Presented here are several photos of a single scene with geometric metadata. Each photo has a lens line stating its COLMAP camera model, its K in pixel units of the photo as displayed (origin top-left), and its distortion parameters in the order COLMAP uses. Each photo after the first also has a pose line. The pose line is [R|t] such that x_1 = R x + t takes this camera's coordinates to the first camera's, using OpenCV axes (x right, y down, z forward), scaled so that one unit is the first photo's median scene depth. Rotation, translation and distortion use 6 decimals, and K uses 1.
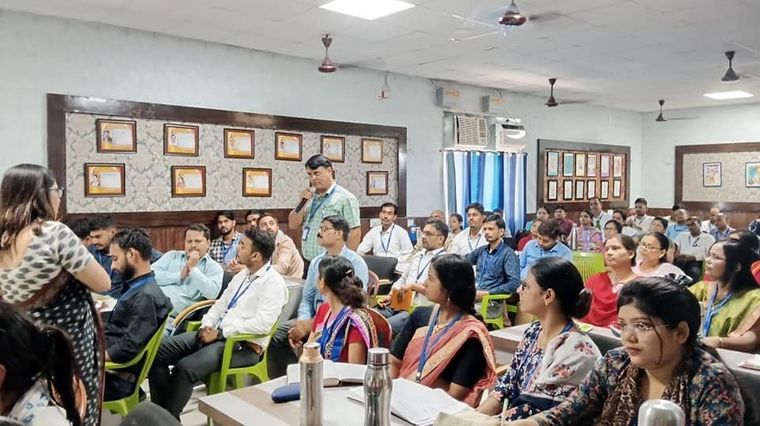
lens RADIAL K [[617.6, 0, 378.0], [0, 617.6, 208.7], [0, 0, 1]] dist [0.092269, -0.193548]
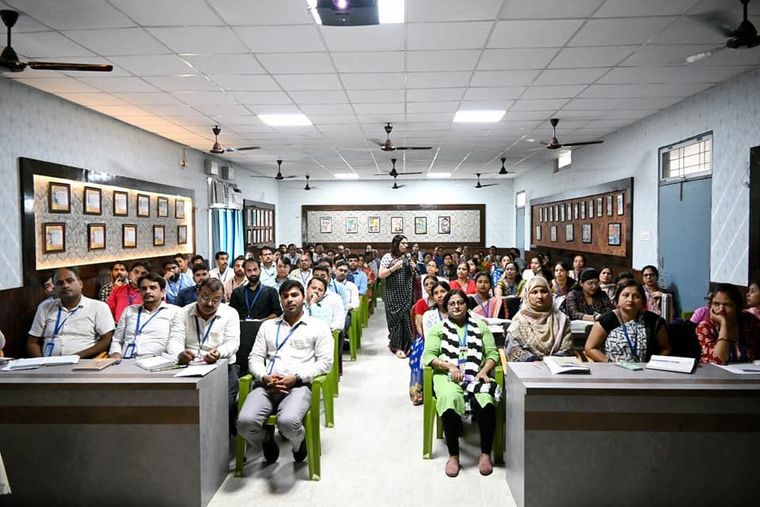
lens RADIAL K [[563.5, 0, 380.0], [0, 563.5, 253.5], [0, 0, 1]] dist [-0.004789, -0.002402]
pose [[0.686043, -0.036665, 0.726636, -0.653290], [0.029444, 0.999310, 0.022625, -0.020685], [-0.726964, 0.005874, 0.686650, -0.077501]]
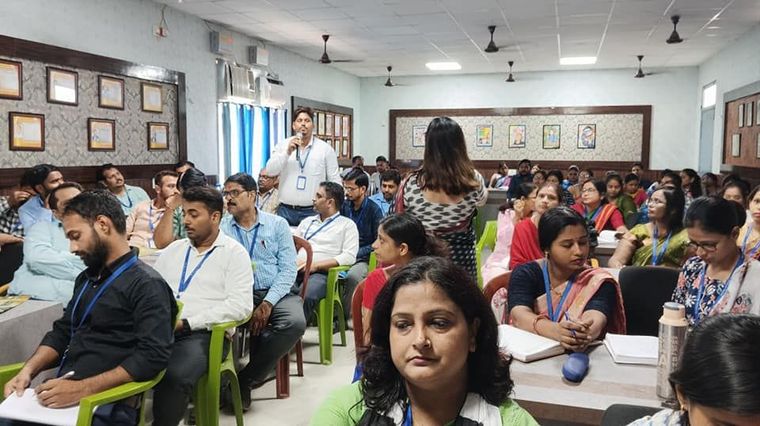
lens RADIAL K [[617.6, 0, 378.0], [0, 617.6, 208.7], [0, 0, 1]] dist [0.092269, -0.193548]
pose [[0.845053, -0.045350, 0.532755, -0.245398], [0.012640, 0.997812, 0.064888, 0.007149], [-0.534532, -0.048100, 0.843778, 0.126774]]
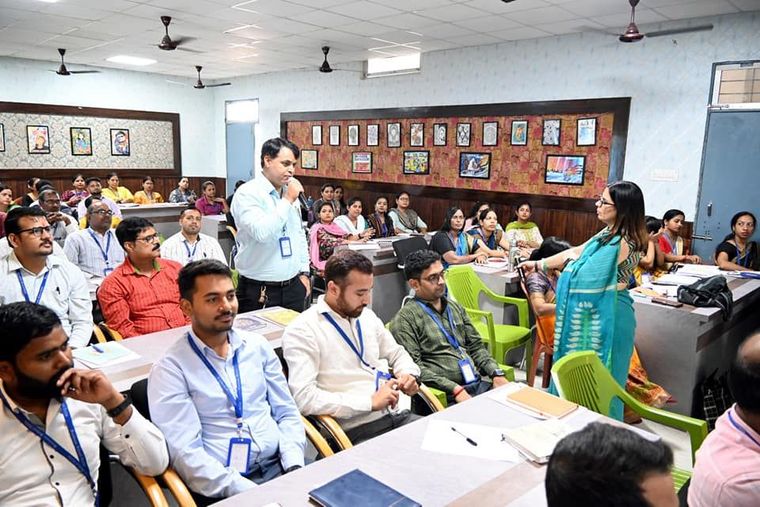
lens RADIAL K [[563.5, 0, 380.0], [0, 563.5, 253.5], [0, 0, 1]] dist [-0.004789, -0.002402]
pose [[-0.079556, -0.181417, 0.980183, -0.359825], [0.005949, 0.983196, 0.182457, -0.055471], [-0.996813, 0.020347, -0.077140, 0.761263]]
